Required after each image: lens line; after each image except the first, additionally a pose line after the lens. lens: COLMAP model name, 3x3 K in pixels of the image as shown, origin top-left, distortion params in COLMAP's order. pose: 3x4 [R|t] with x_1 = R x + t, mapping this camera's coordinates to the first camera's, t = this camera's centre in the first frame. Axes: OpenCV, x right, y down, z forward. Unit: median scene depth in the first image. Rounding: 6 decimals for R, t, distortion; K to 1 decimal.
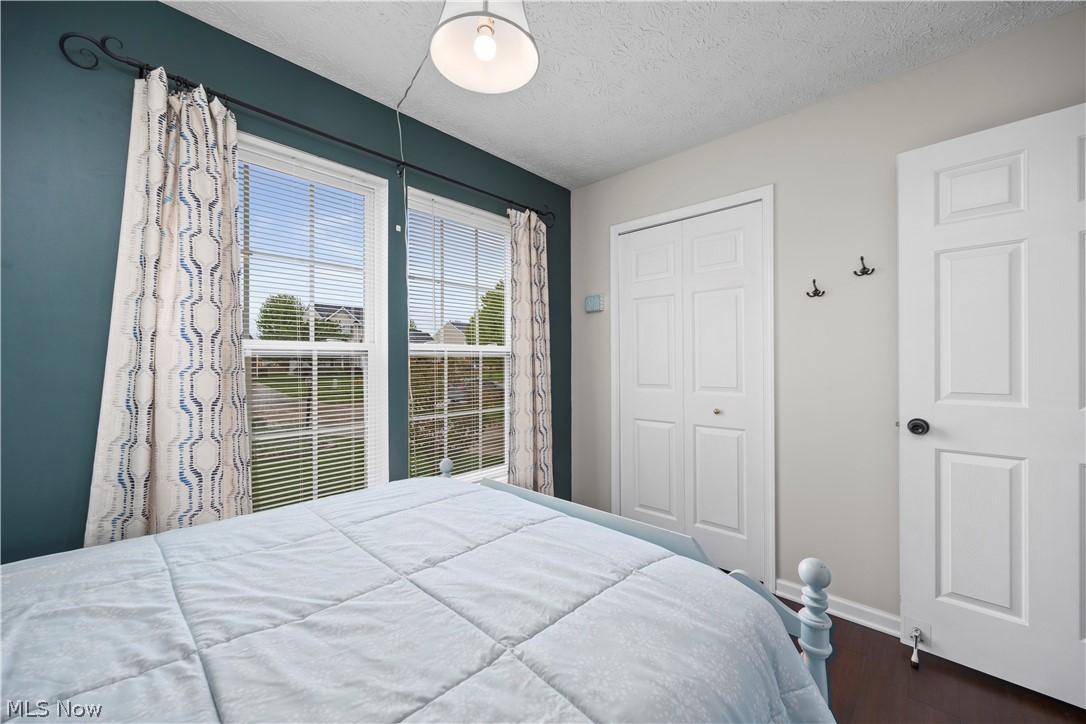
lens RADIAL K [[419.5, 0, 543.0], [0, 419.5, 362.0], [0, 0, 1]] dist [-0.001369, -0.000194]
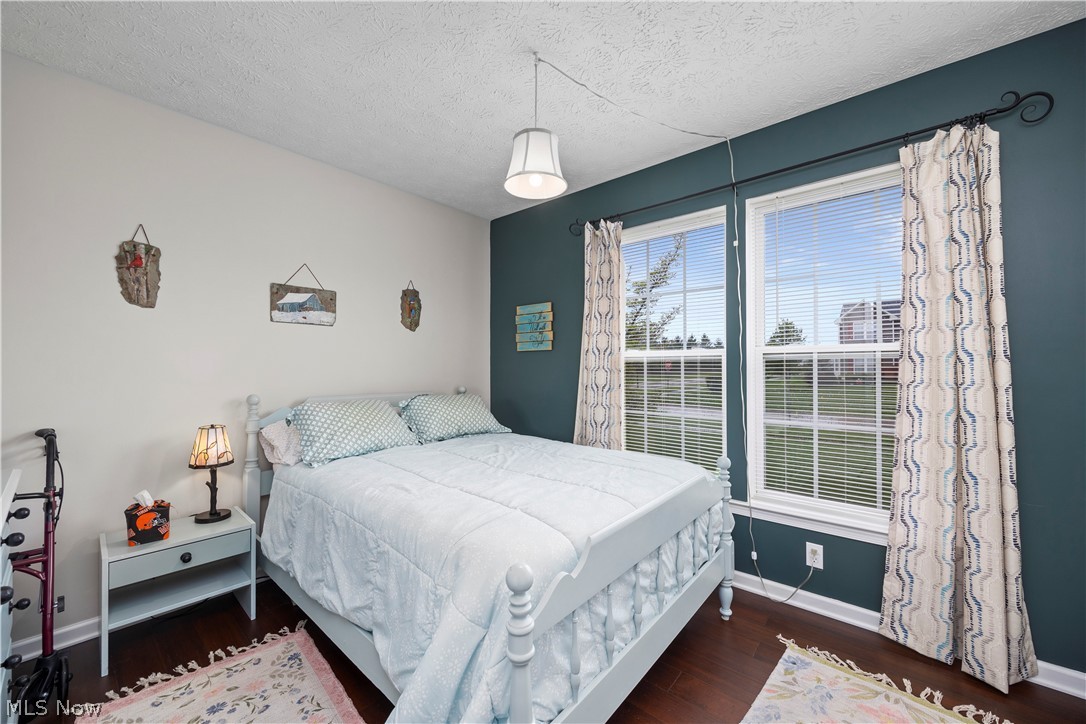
lens RADIAL K [[419.5, 0, 543.0], [0, 419.5, 362.0], [0, 0, 1]] dist [-0.001369, -0.000194]
pose [[0.040249, -0.008317, -0.999155, 0.730075], [0.000142, 0.999965, -0.008318, 0.002024], [0.999190, 0.000193, 0.040249, 0.449279]]
